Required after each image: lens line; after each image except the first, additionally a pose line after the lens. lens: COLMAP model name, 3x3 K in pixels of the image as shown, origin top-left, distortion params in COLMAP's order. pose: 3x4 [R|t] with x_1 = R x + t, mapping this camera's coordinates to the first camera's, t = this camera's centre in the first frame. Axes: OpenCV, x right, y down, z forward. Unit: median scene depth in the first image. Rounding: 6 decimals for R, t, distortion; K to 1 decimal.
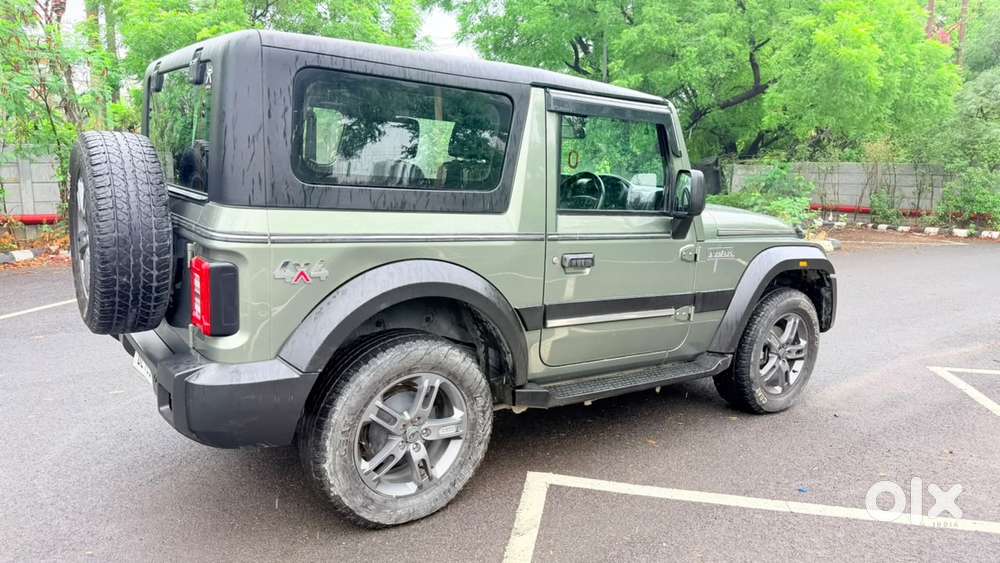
lens RADIAL K [[696.3, 0, 500.0], [0, 696.3, 281.5], [0, 0, 1]] dist [0.045435, -0.004829]
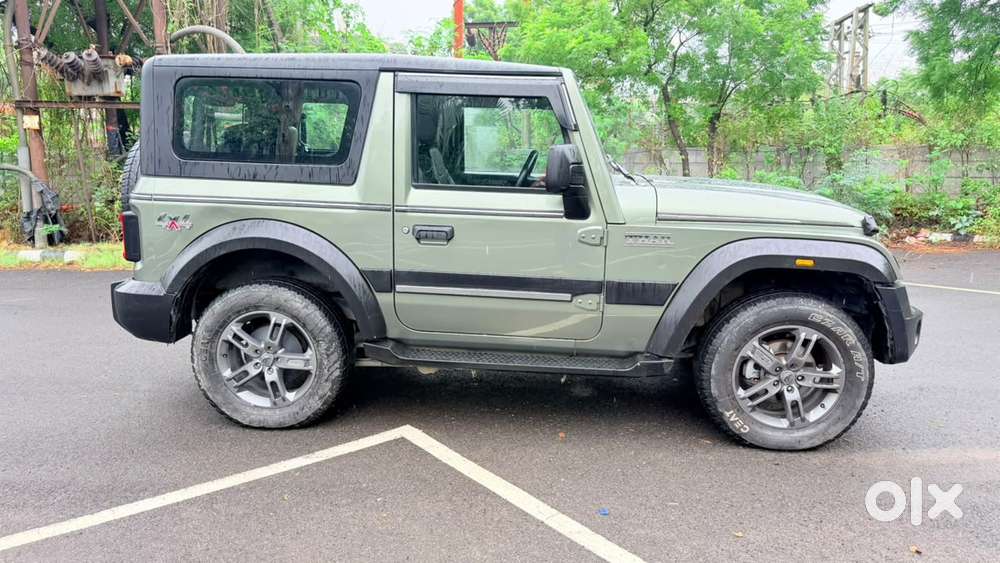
lens RADIAL K [[689.9, 0, 507.5], [0, 689.9, 273.7], [0, 0, 1]] dist [0.038225, -0.003968]
pose [[0.764727, 0.084338, -0.638811, 0.902257], [-0.088950, 0.995723, 0.024975, -0.003897], [0.638185, 0.037723, 0.768958, 0.280814]]
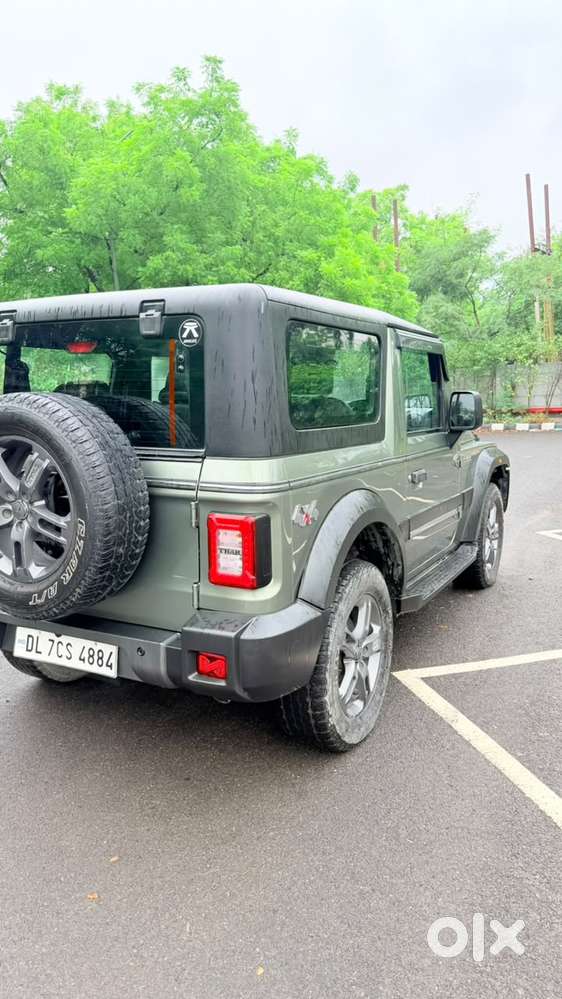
lens RADIAL K [[695.6, 0, 271.1], [0, 695.6, 478.6], [0, 0, 1]] dist [0.045435, -0.004829]
pose [[0.905271, -0.114610, 0.409083, -0.590880], [0.128003, 0.991759, -0.005408, -0.052662], [-0.405092, 0.057260, 0.912481, 0.061414]]
